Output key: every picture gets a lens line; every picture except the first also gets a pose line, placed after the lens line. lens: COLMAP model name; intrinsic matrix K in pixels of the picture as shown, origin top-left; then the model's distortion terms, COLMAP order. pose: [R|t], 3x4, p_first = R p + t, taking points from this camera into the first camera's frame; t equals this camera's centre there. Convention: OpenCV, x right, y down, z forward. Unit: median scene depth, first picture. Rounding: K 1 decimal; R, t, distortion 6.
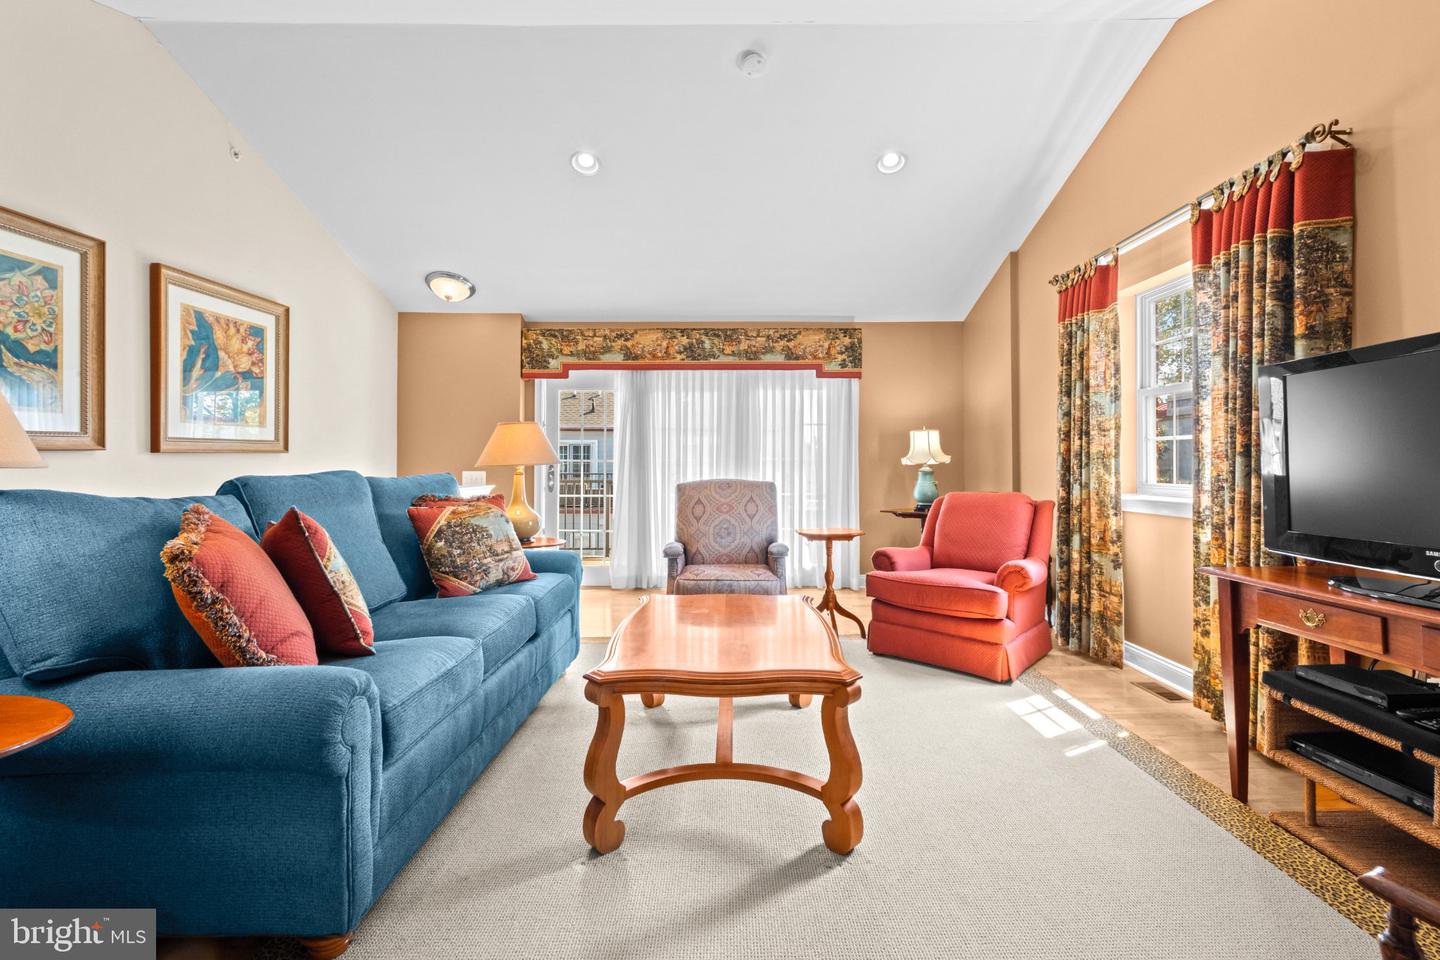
lens RADIAL K [[634.9, 0, 725.0], [0, 634.9, 469.6], [0, 0, 1]] dist [0.000022, -0.000347]
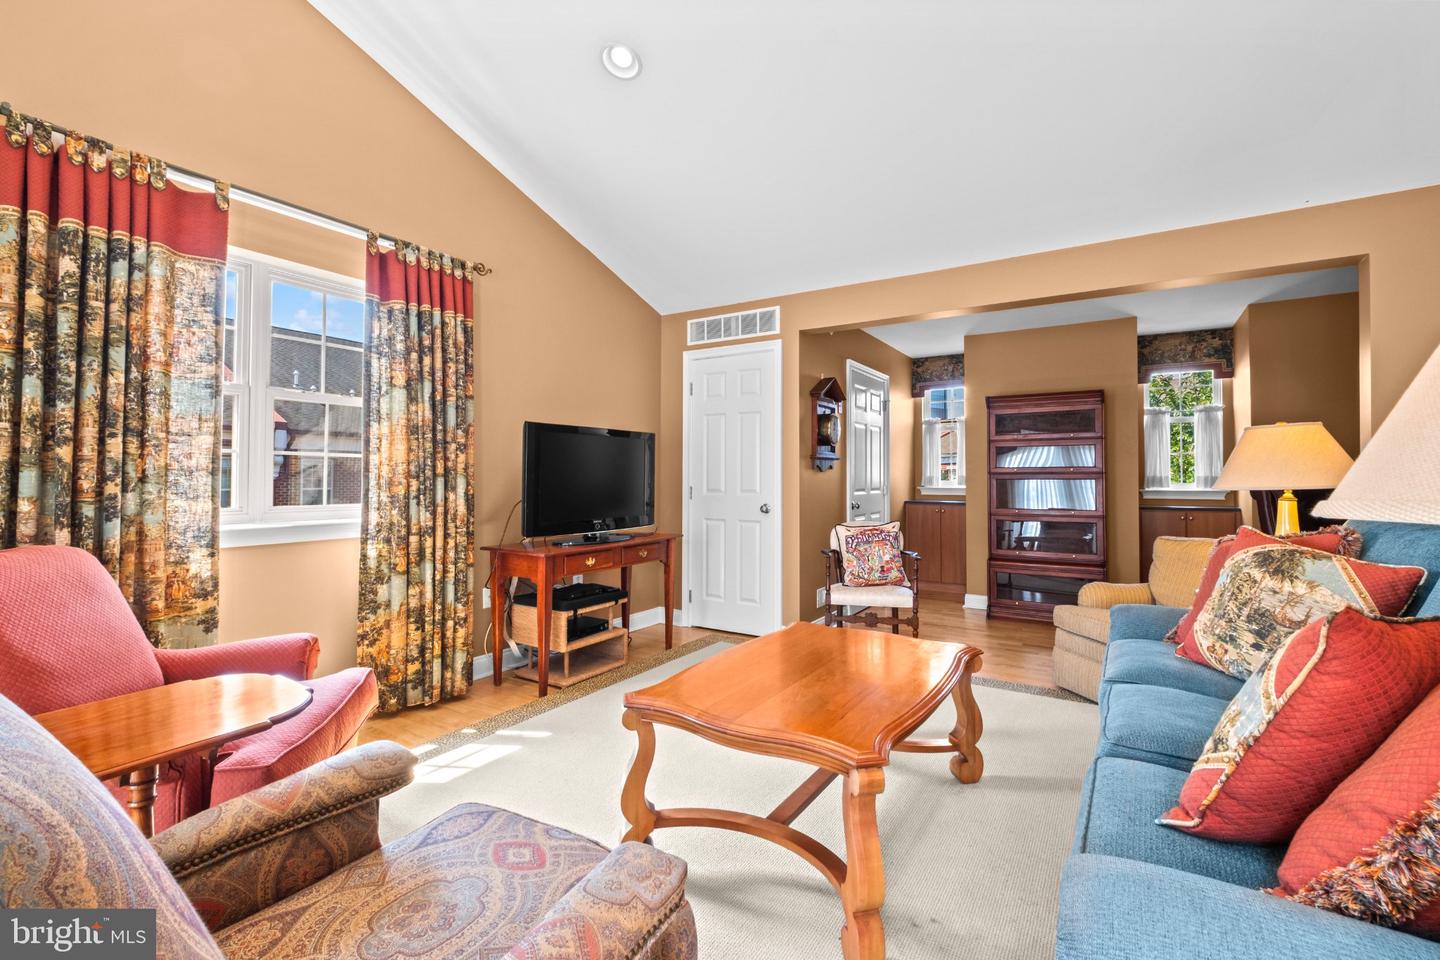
lens RADIAL K [[634.9, 0, 725.0], [0, 634.9, 469.6], [0, 0, 1]] dist [0.000022, -0.000347]
pose [[-0.840290, 0.004438, 0.542120, -0.224392], [-0.000319, 0.999962, -0.008682, -0.016198], [-0.542138, -0.007468, -0.840256, 1.107948]]
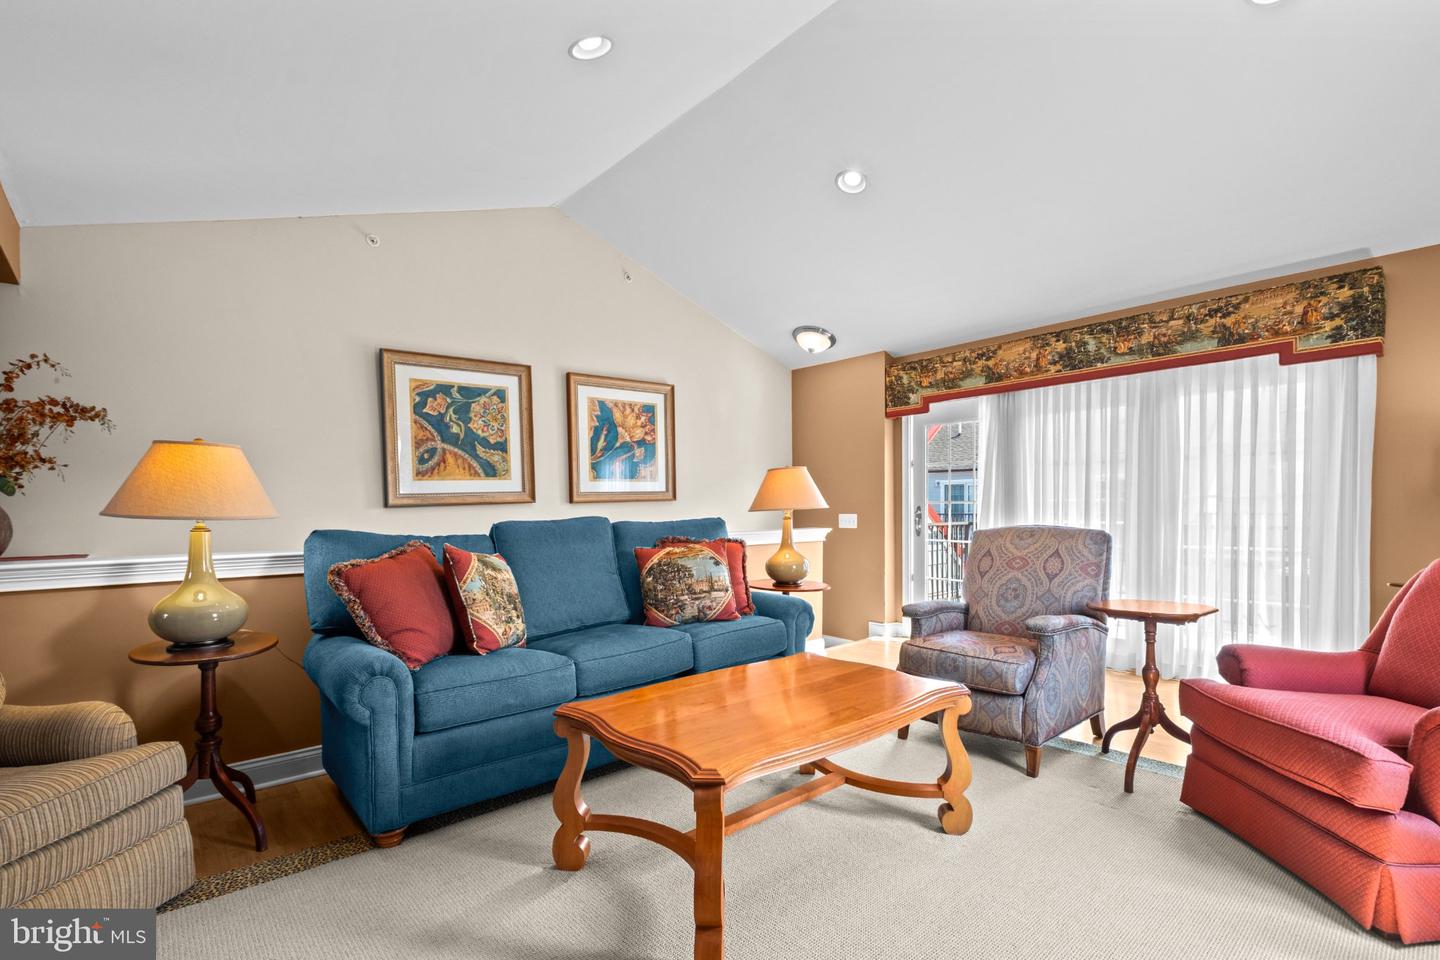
lens RADIAL K [[656.9, 0, 731.7], [0, 656.9, 530.5], [0, 0, 1]] dist [0.020025, -0.012048]
pose [[0.664295, 0.018968, -0.747230, 0.388536], [0.006101, 0.999507, 0.030797, -0.006581], [0.747446, -0.025017, 0.663852, 0.217051]]
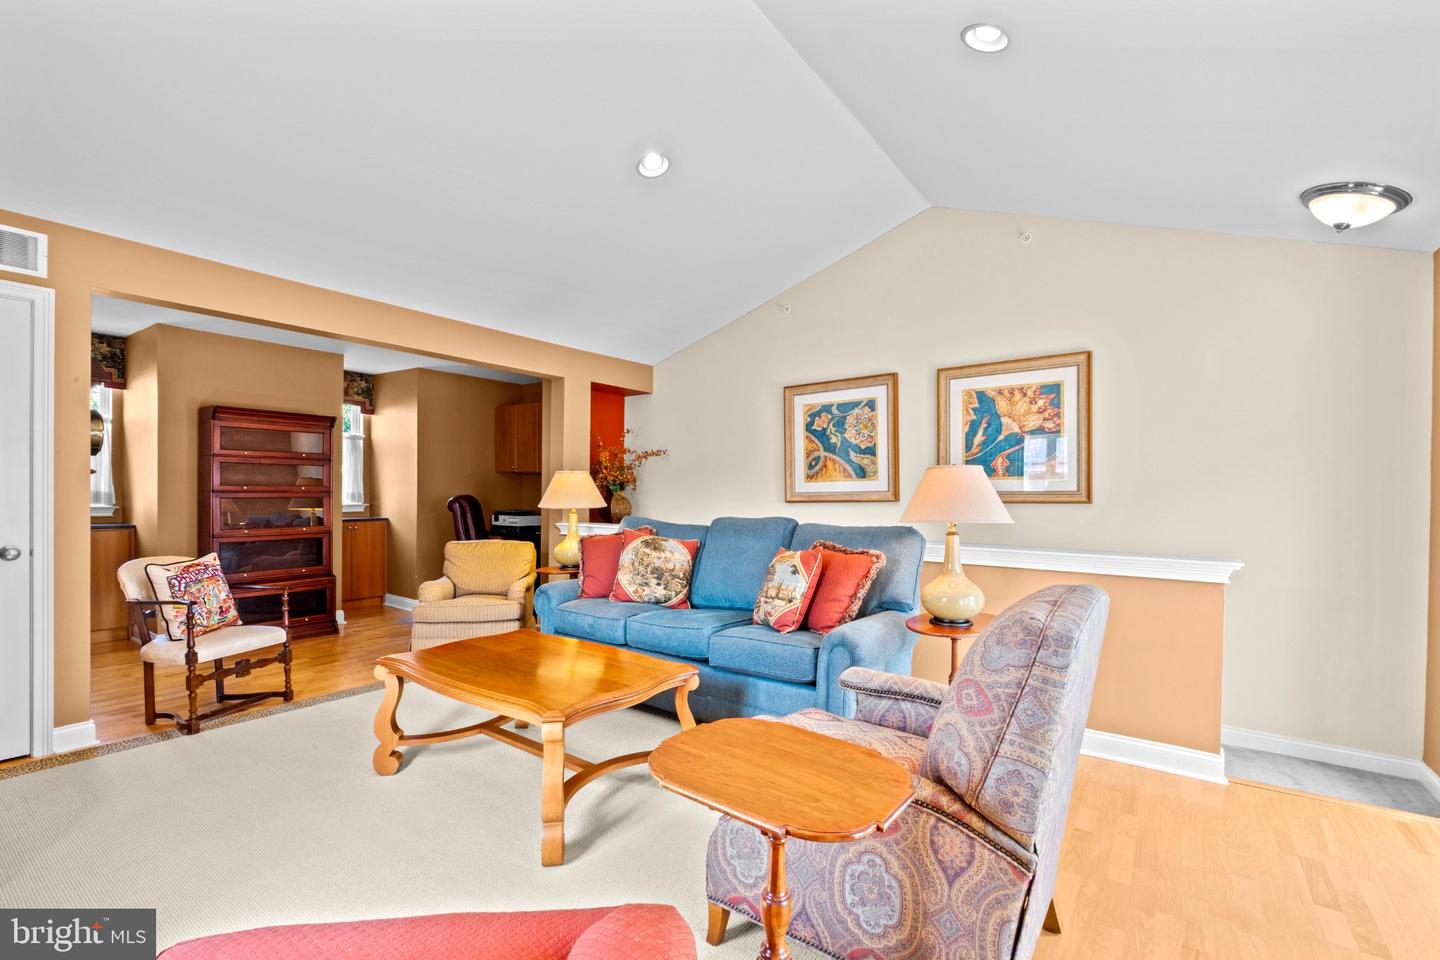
lens RADIAL K [[645.2, 0, 723.8], [0, 645.2, 496.9], [0, 0, 1]] dist [0.002303, 0.000162]
pose [[-0.585079, 0.000941, -0.810976, 0.445717], [-0.016689, 0.999774, 0.013201, -0.041468], [0.810805, 0.021258, -0.584931, 1.171464]]
